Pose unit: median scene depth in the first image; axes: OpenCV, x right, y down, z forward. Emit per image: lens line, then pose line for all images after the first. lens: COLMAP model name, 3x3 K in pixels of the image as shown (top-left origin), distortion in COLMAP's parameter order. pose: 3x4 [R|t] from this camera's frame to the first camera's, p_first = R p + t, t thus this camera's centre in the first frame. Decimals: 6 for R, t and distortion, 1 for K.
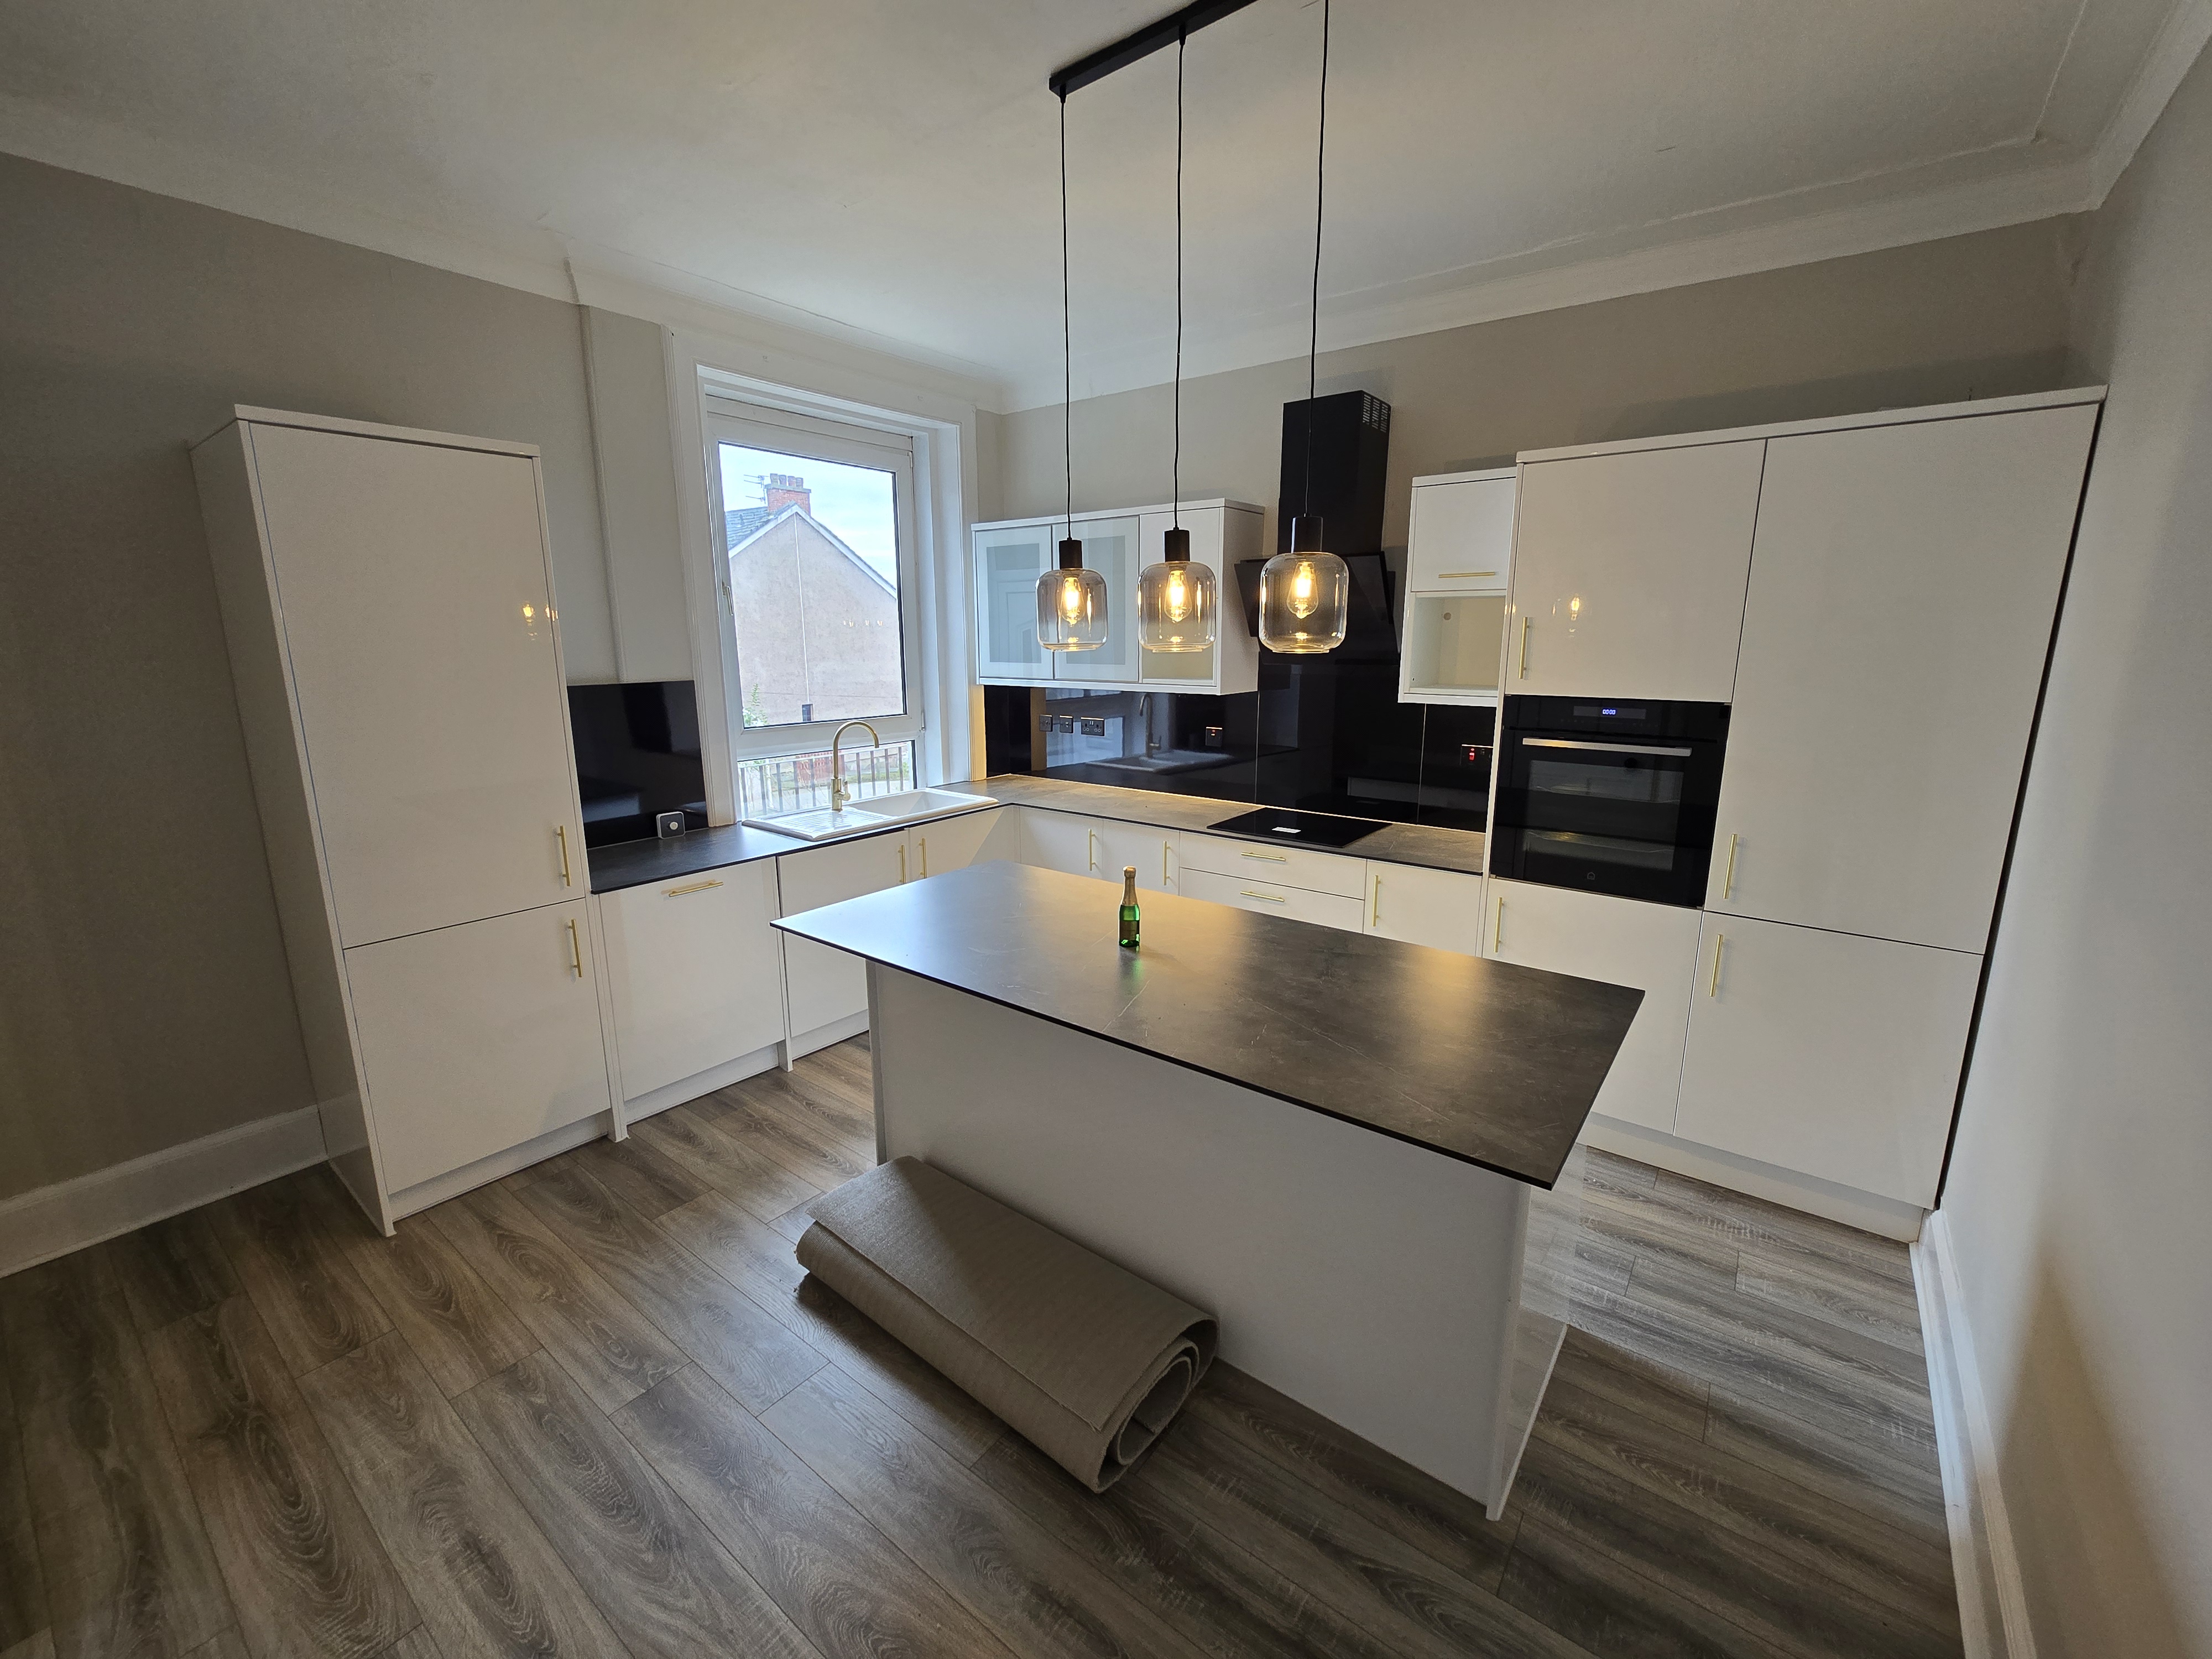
lens RADIAL K [[906.1, 0, 1110.1], [0, 906.1, 815.0], [0, 0, 1]] dist [-0.007599, 0.002072]
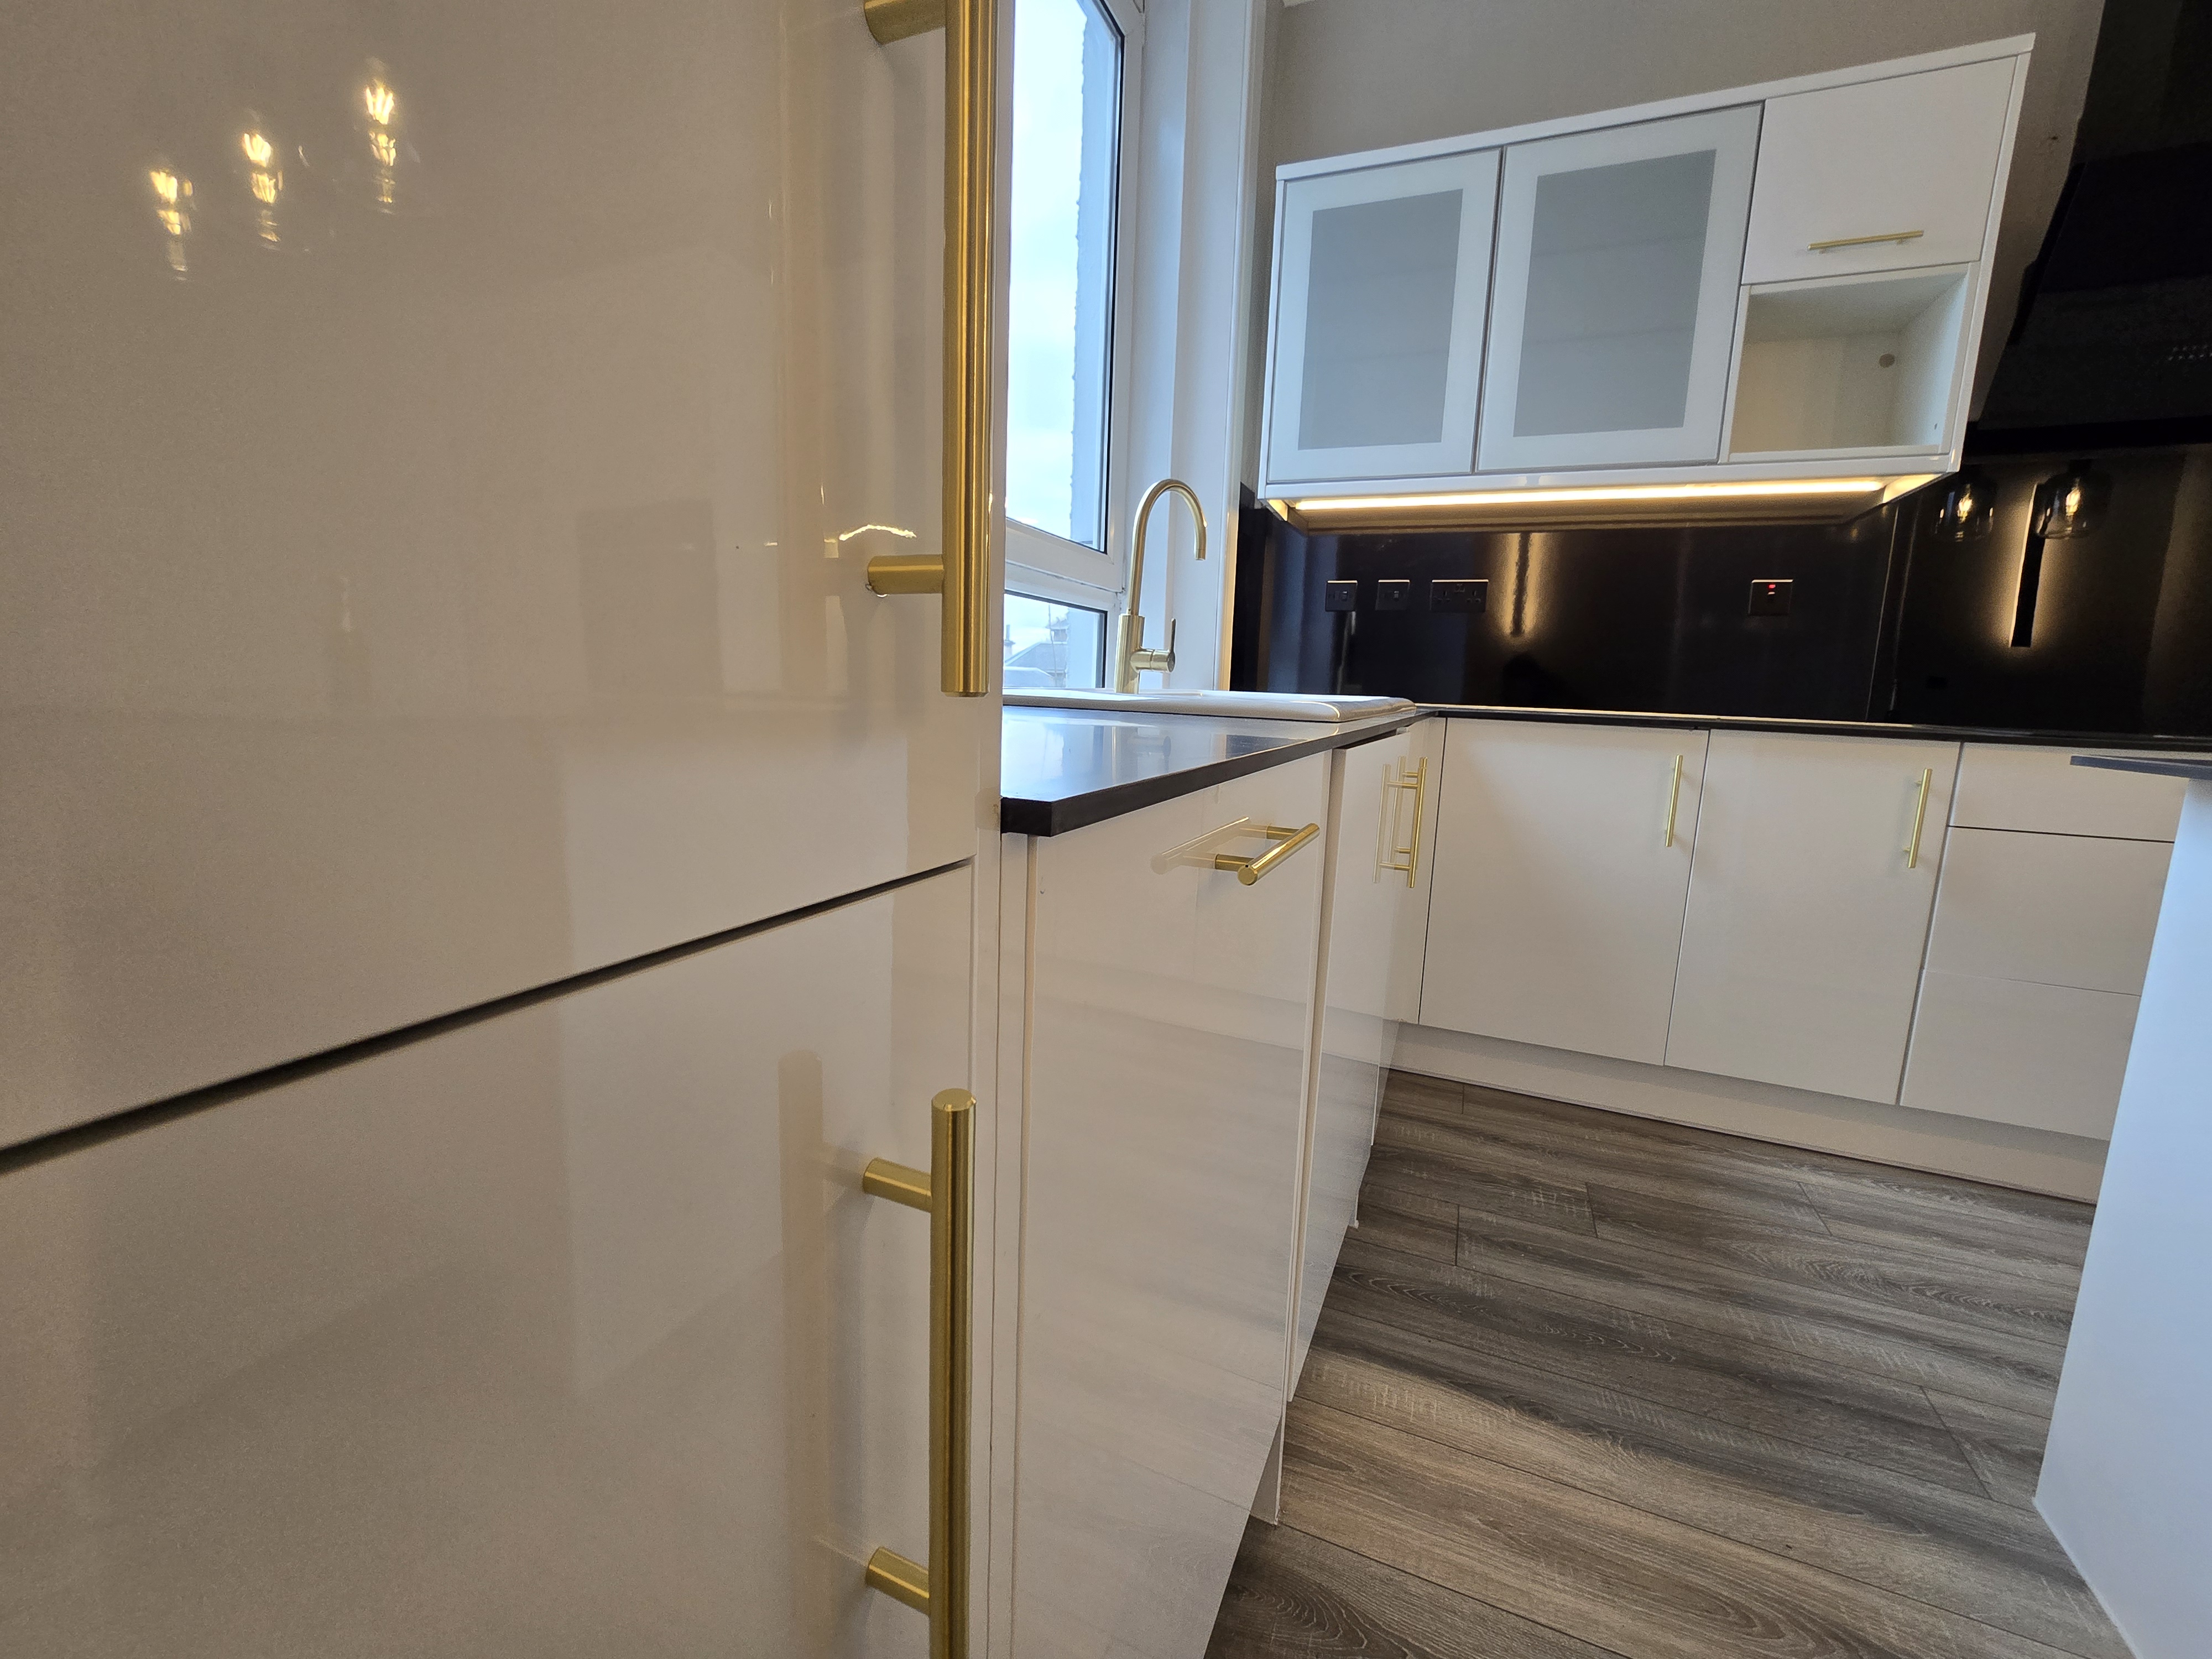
lens RADIAL K [[906.1, 0, 1109.5], [0, 906.1, 814.2], [0, 0, 1]] dist [-0.007599, 0.002072]
pose [[0.966910, 0.000106, 0.255118, -0.496653], [0.011915, 0.998890, -0.045571, 0.075876], [-0.254840, 0.047102, 0.965835, 0.755233]]
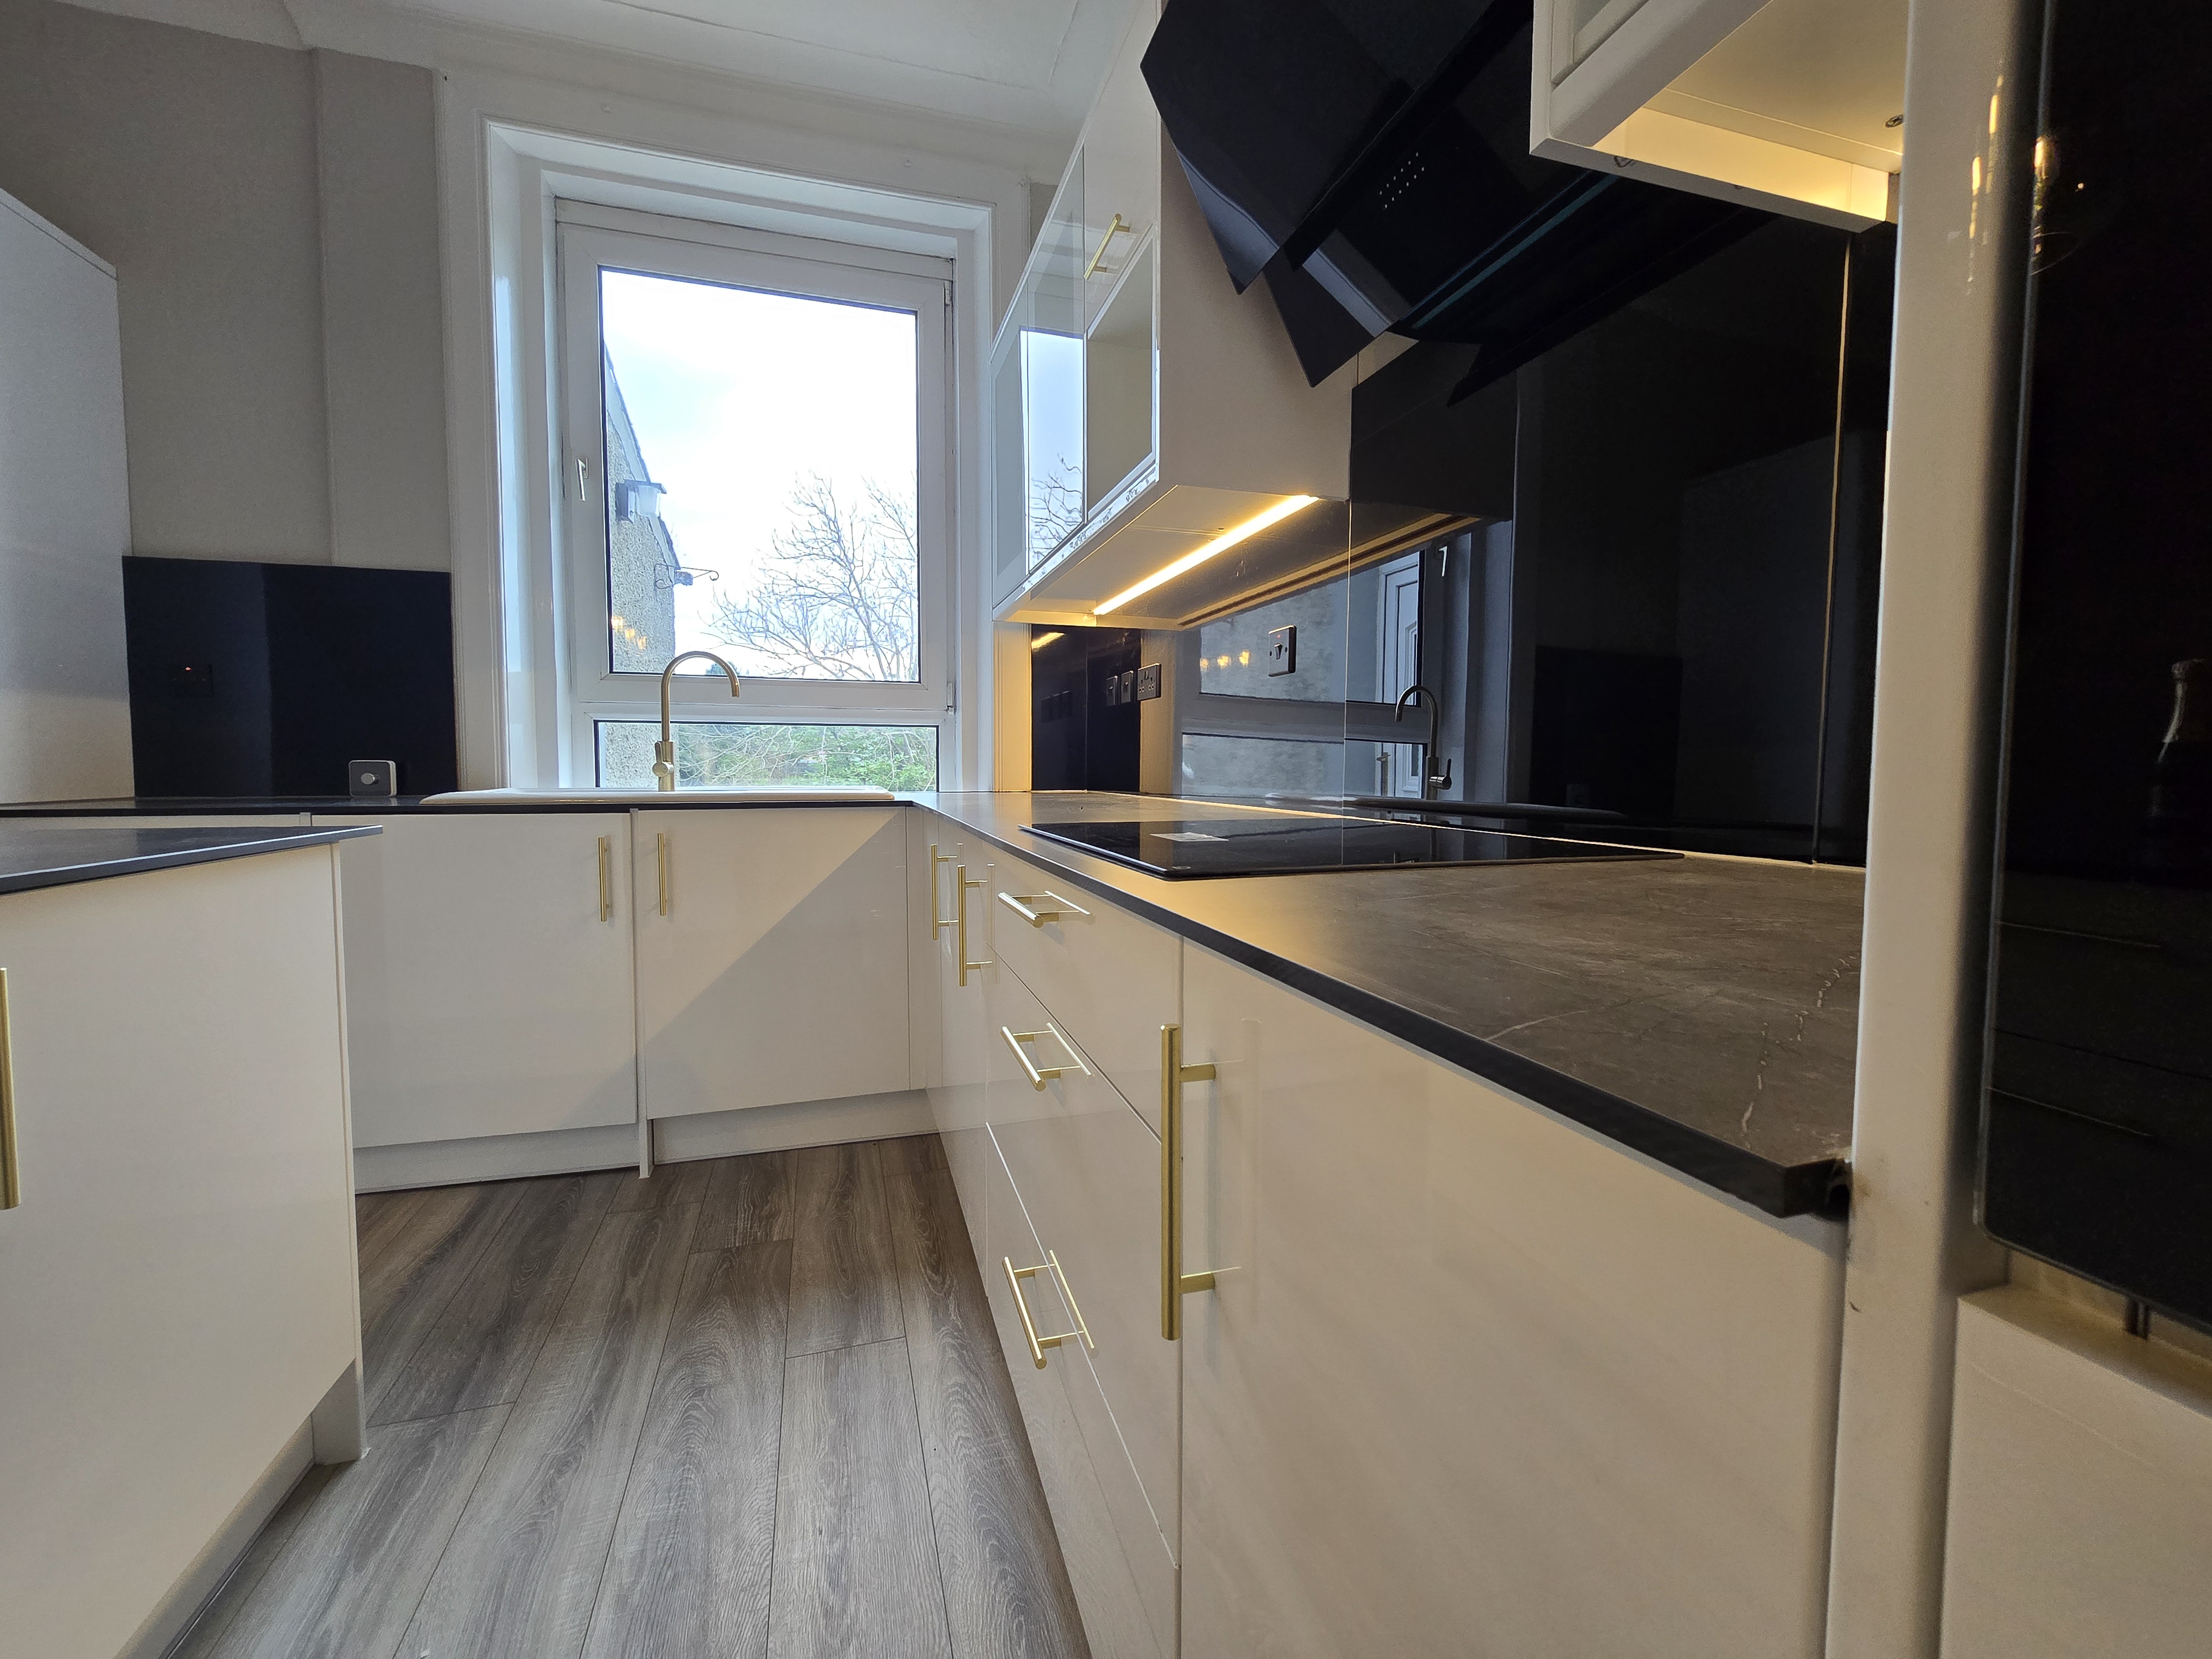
lens RADIAL K [[906.1, 0, 1114.4], [0, 906.1, 815.6], [0, 0, 1]] dist [-0.007599, 0.002072]
pose [[0.815486, 0.036236, -0.577641, 0.367510], [-0.117055, 0.987740, -0.103290, 0.044932], [0.566816, 0.151847, 0.809729, 0.820429]]
